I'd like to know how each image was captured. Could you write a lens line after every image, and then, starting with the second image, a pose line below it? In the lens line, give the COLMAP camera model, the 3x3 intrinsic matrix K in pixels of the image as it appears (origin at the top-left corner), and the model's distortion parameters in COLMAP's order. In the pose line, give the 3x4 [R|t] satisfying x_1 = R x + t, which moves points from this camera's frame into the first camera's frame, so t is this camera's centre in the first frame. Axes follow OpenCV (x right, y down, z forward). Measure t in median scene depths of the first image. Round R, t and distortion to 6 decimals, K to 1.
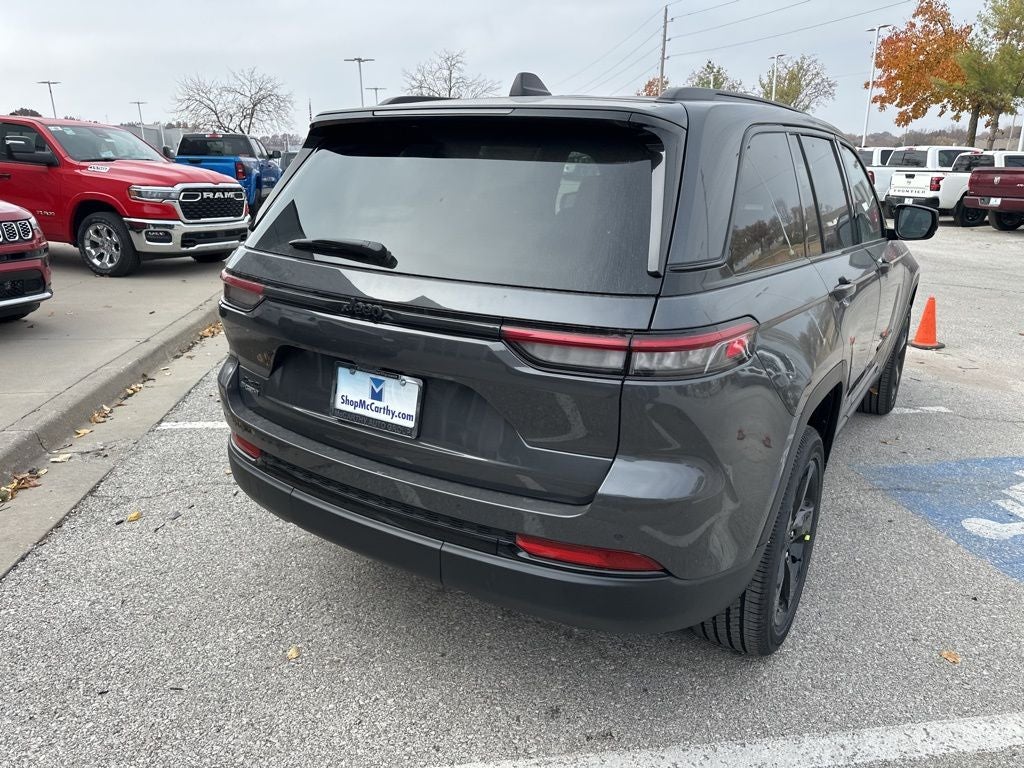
lens RADIAL K [[721.0, 0, 511.7], [0, 721.0, 386.8], [0, 0, 1]] dist [0.033172, -0.038291]
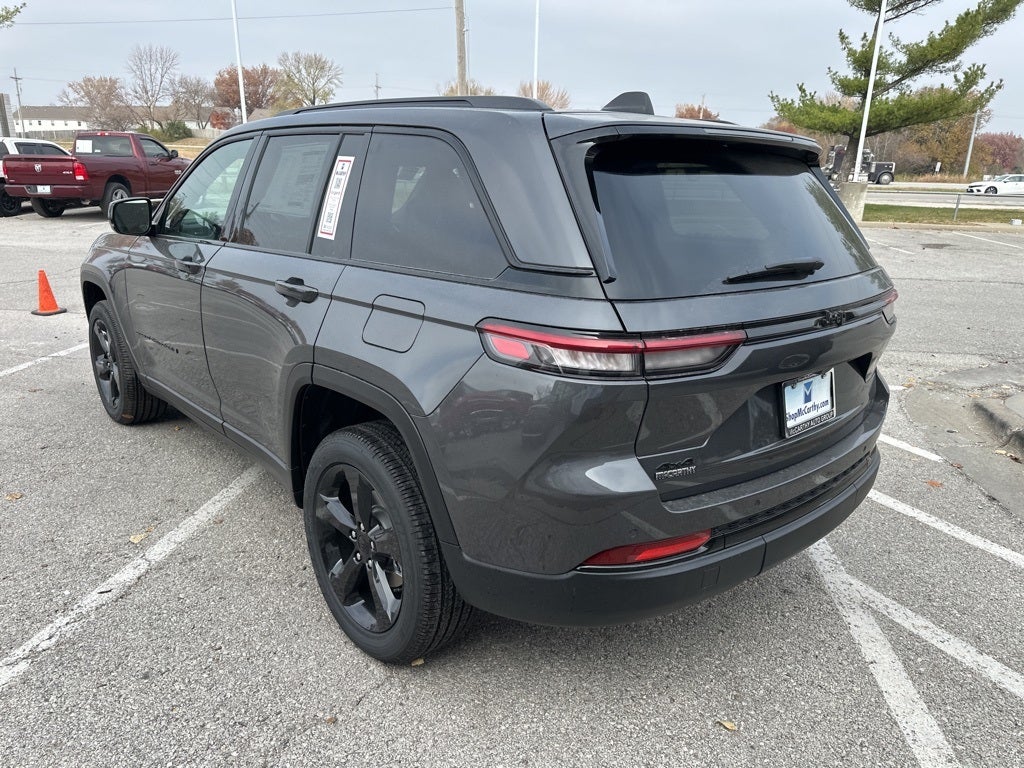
lens RADIAL K [[721.0, 0, 507.9], [0, 721.0, 389.1], [0, 0, 1]] dist [0.033172, -0.038291]
pose [[0.269009, -0.291304, 0.918028, -0.516190], [0.268620, 0.938035, 0.218939, -0.141798], [-0.924920, 0.187704, 0.330590, 0.418133]]
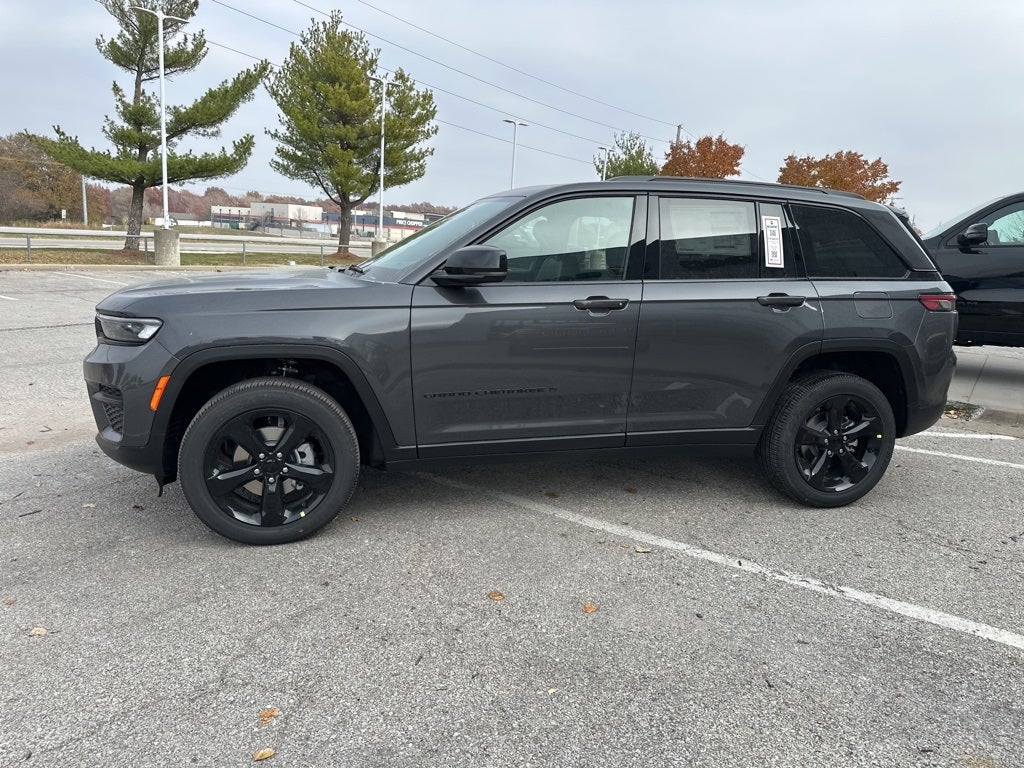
lens RADIAL K [[720.9, 0, 508.5], [0, 720.9, 387.5], [0, 0, 1]] dist [0.036917, -0.043718]
pose [[-0.731497, -0.177491, 0.658338, -0.389584], [0.150423, 0.899728, 0.409710, -0.412896], [-0.665046, 0.398731, -0.631449, 1.424342]]
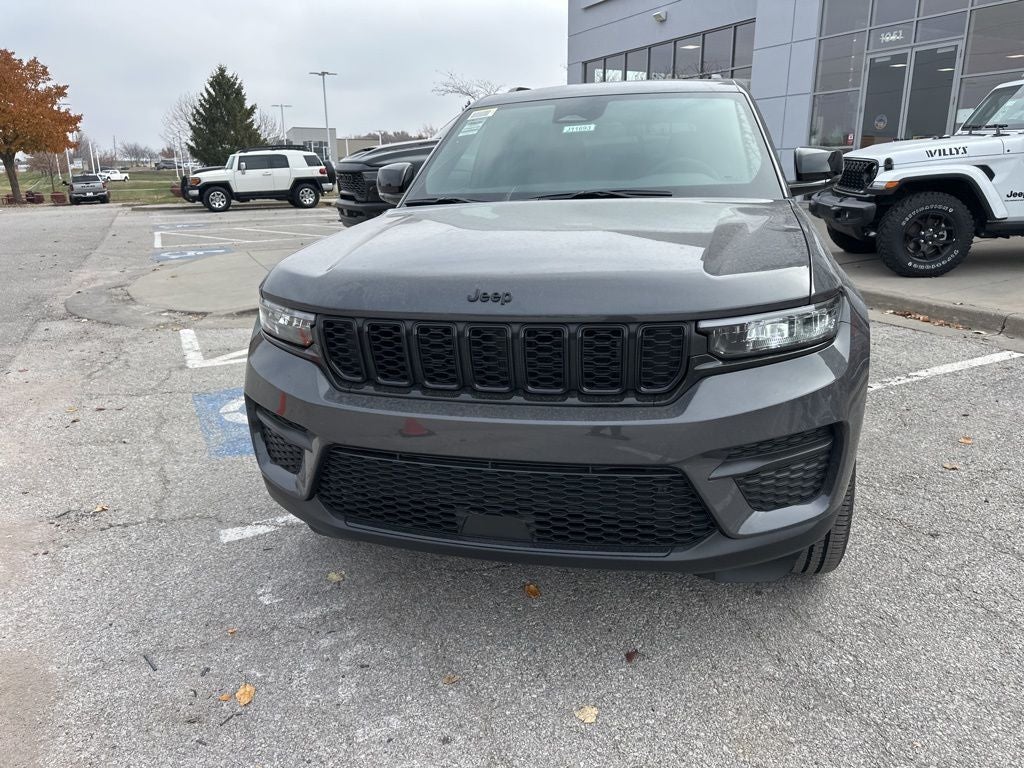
lens RADIAL K [[721.0, 0, 509.7], [0, 721.0, 382.4], [0, 0, 1]] dist [0.033172, -0.038291]
pose [[-0.947602, 0.101262, -0.302978, 0.555815], [-0.084410, 0.835353, 0.543194, -0.408215], [0.308098, 0.540306, -0.783035, 1.478419]]
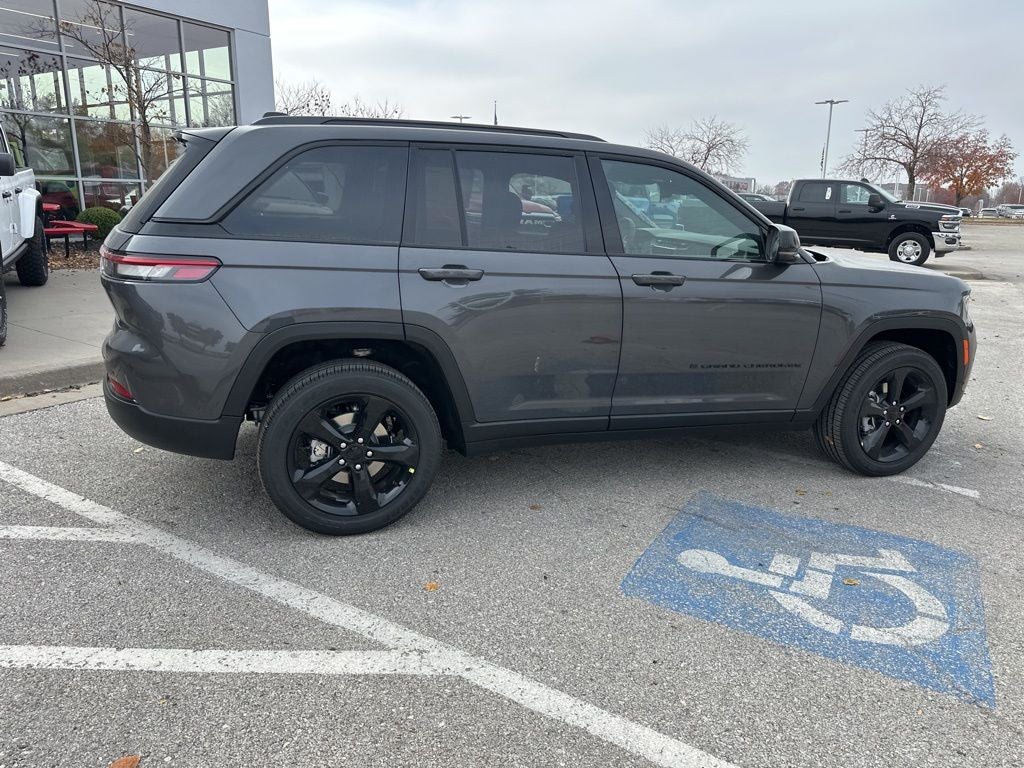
lens RADIAL K [[721.0, 0, 509.7], [0, 721.0, 373.8], [0, 0, 1]] dist [0.033172, -0.038291]
pose [[0.786753, 0.159140, -0.596401, 0.660878], [-0.202529, 0.979259, -0.005871, 0.010718], [0.583096, 0.125408, 0.802665, 0.053973]]
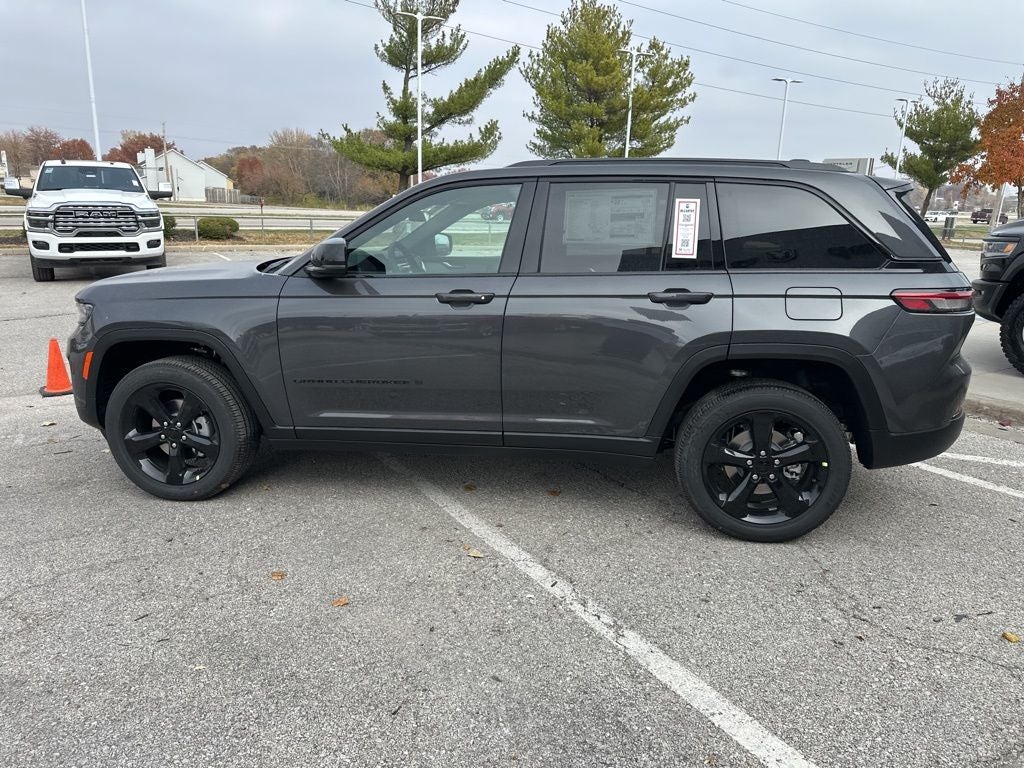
lens RADIAL K [[721.0, 0, 508.2], [0, 721.0, 381.0], [0, 0, 1]] dist [0.033172, -0.038291]
pose [[-0.409129, -0.233933, 0.881980, -0.620643], [0.249404, 0.901103, 0.354697, -0.343082], [-0.877730, 0.365087, -0.310324, 1.082458]]
